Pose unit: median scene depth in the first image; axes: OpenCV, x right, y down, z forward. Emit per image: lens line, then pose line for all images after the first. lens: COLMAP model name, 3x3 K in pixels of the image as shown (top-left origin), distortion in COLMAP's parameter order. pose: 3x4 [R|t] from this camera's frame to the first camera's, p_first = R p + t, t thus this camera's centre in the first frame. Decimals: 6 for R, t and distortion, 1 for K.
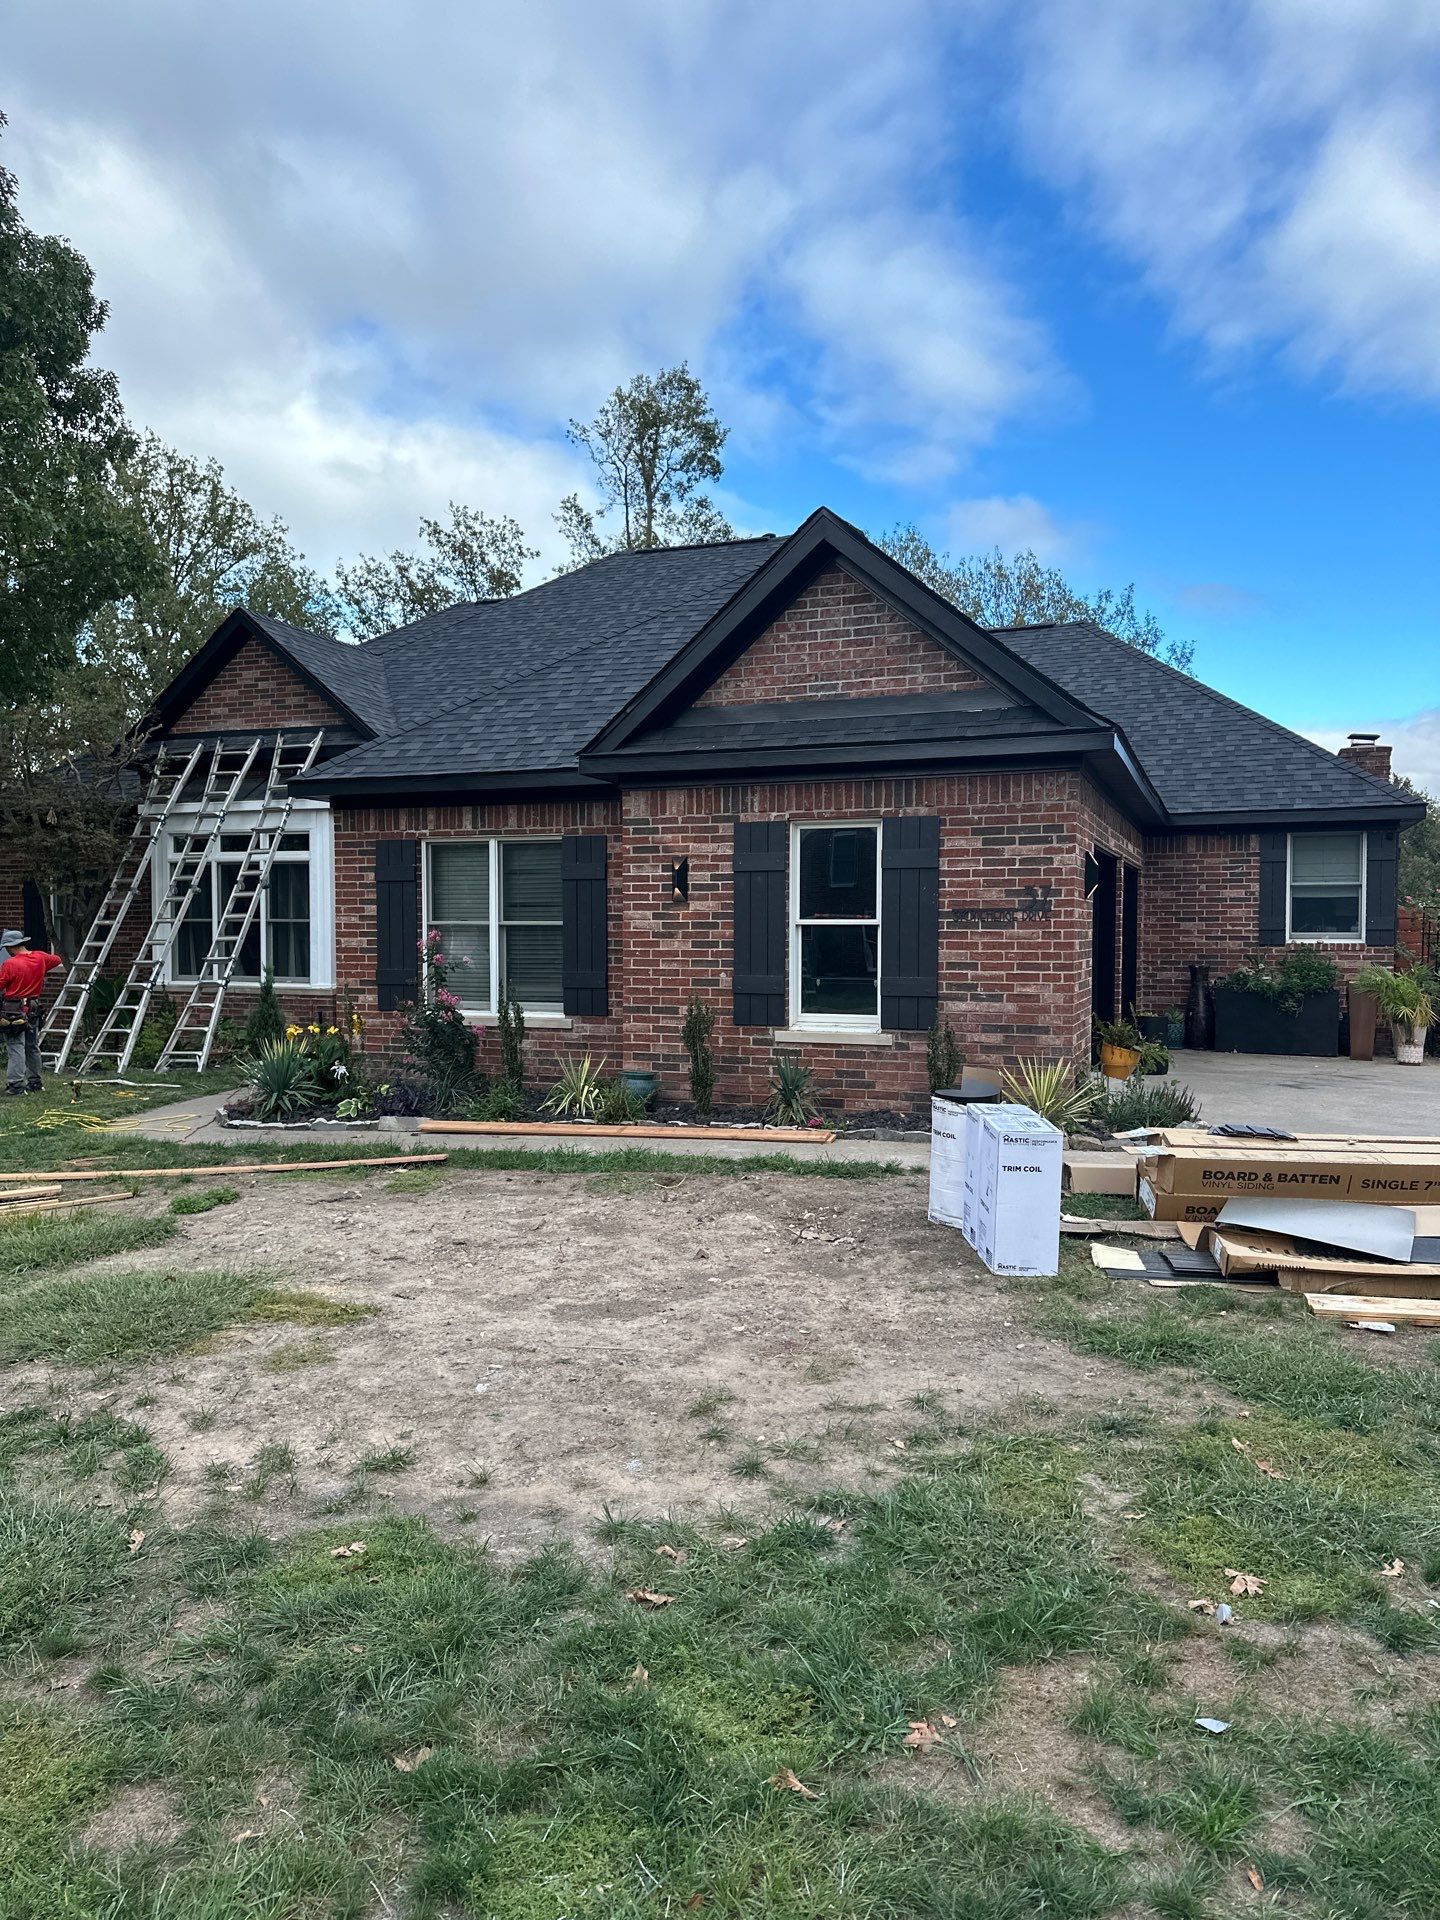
lens RADIAL K [[1376.3, 0, 720.0], [0, 1376.3, 960.0], [0, 0, 1]] dist [0.182713, -0.307808]
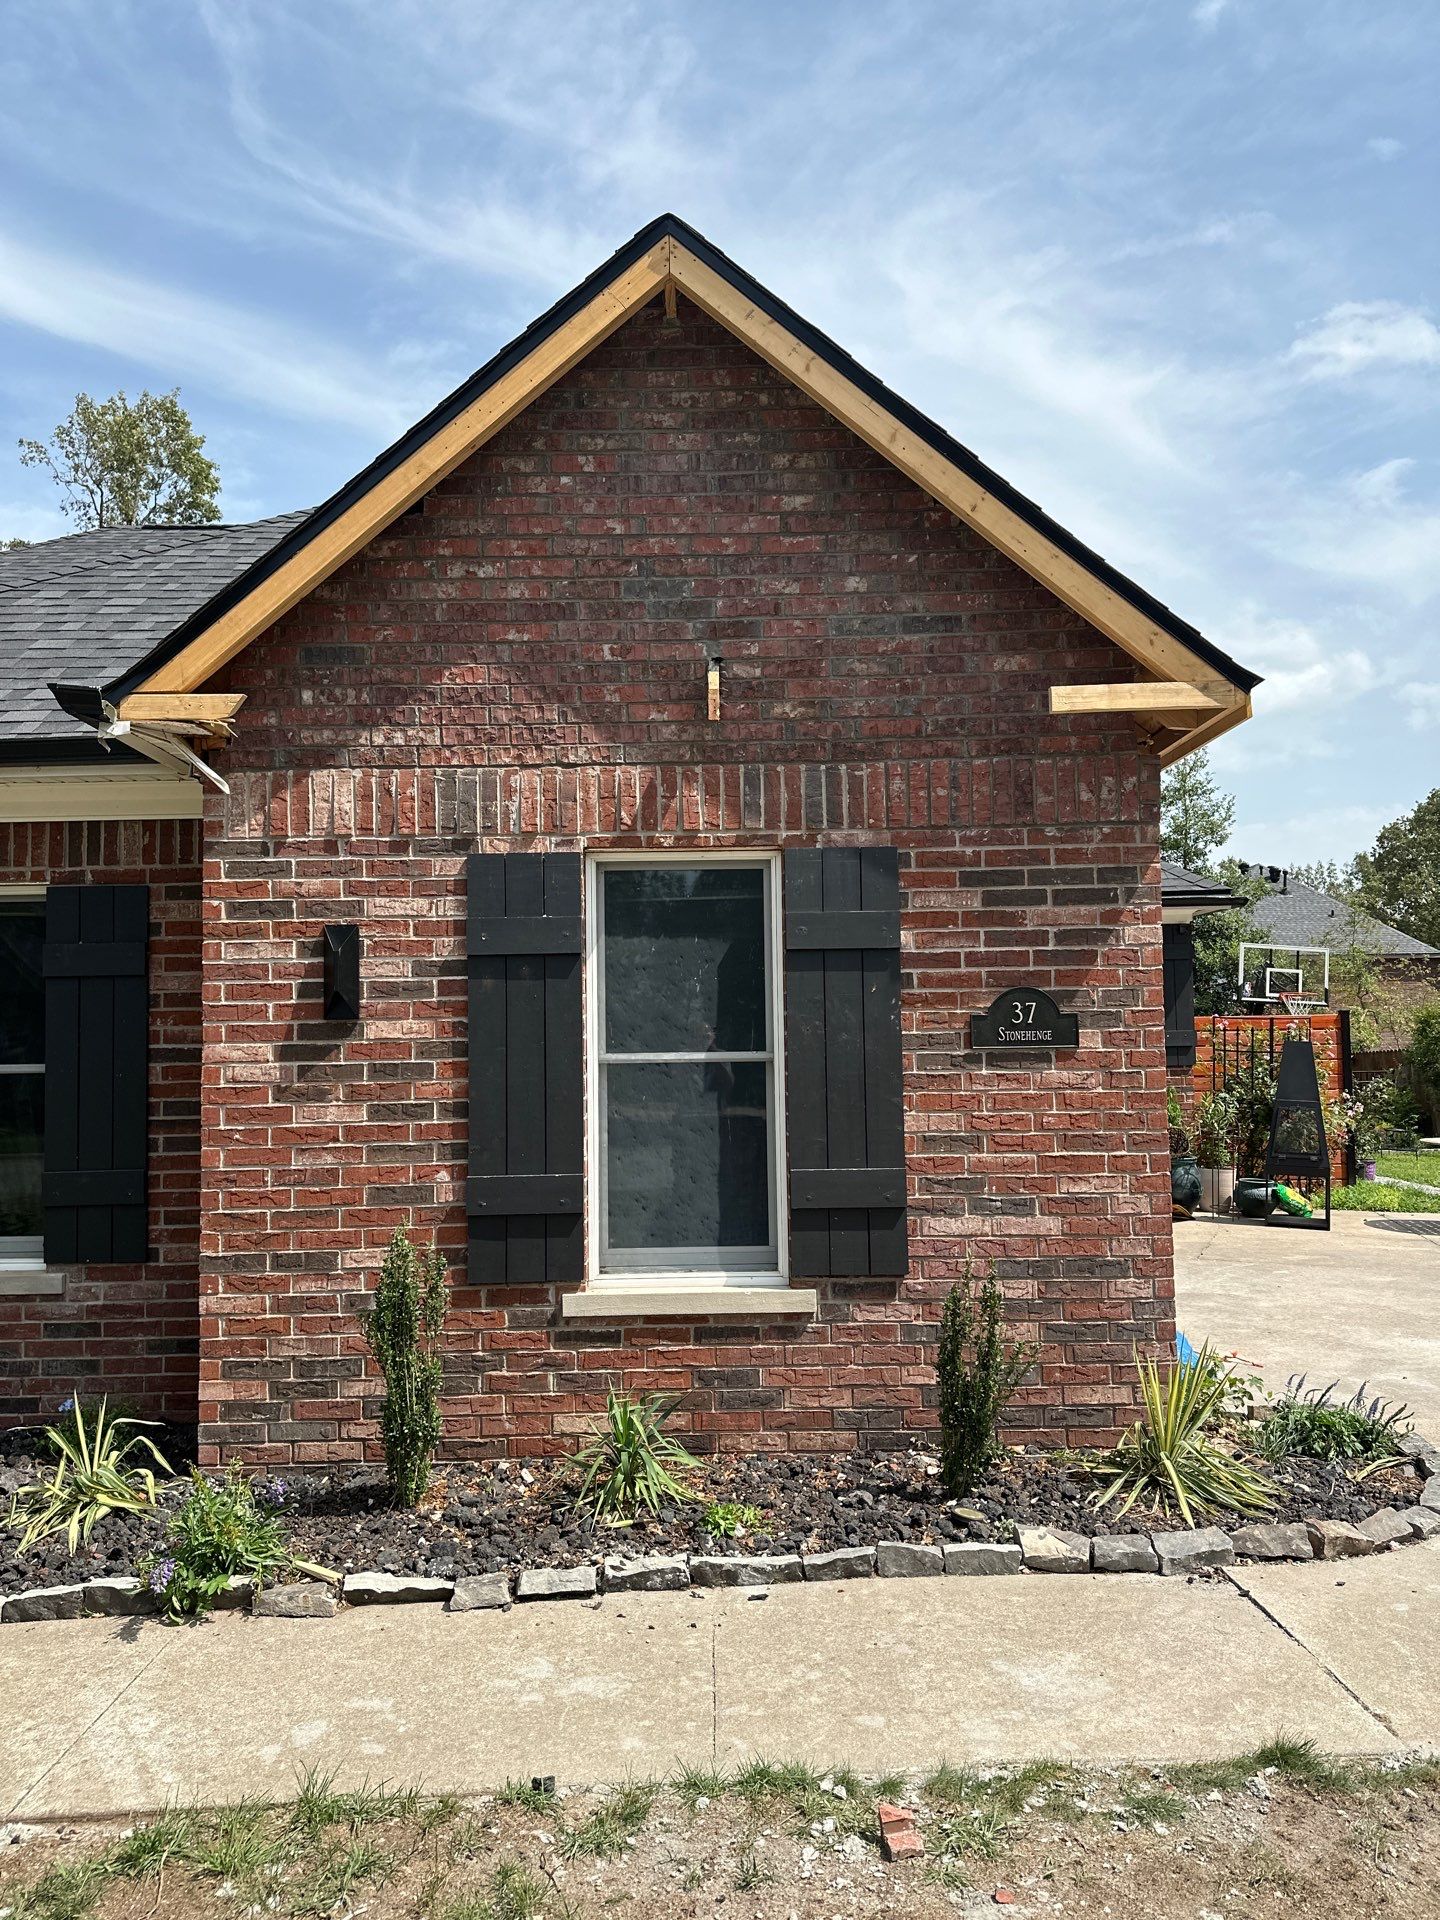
lens RADIAL K [[1376.3, 0, 720.0], [0, 1376.3, 960.0], [0, 0, 1]] dist [0.182713, -0.307808]
pose [[0.935988, 0.003142, 0.352017, -0.075528], [0.024296, 0.996999, -0.073500, -0.025524], [-0.351192, 0.077348, 0.933103, 0.519838]]
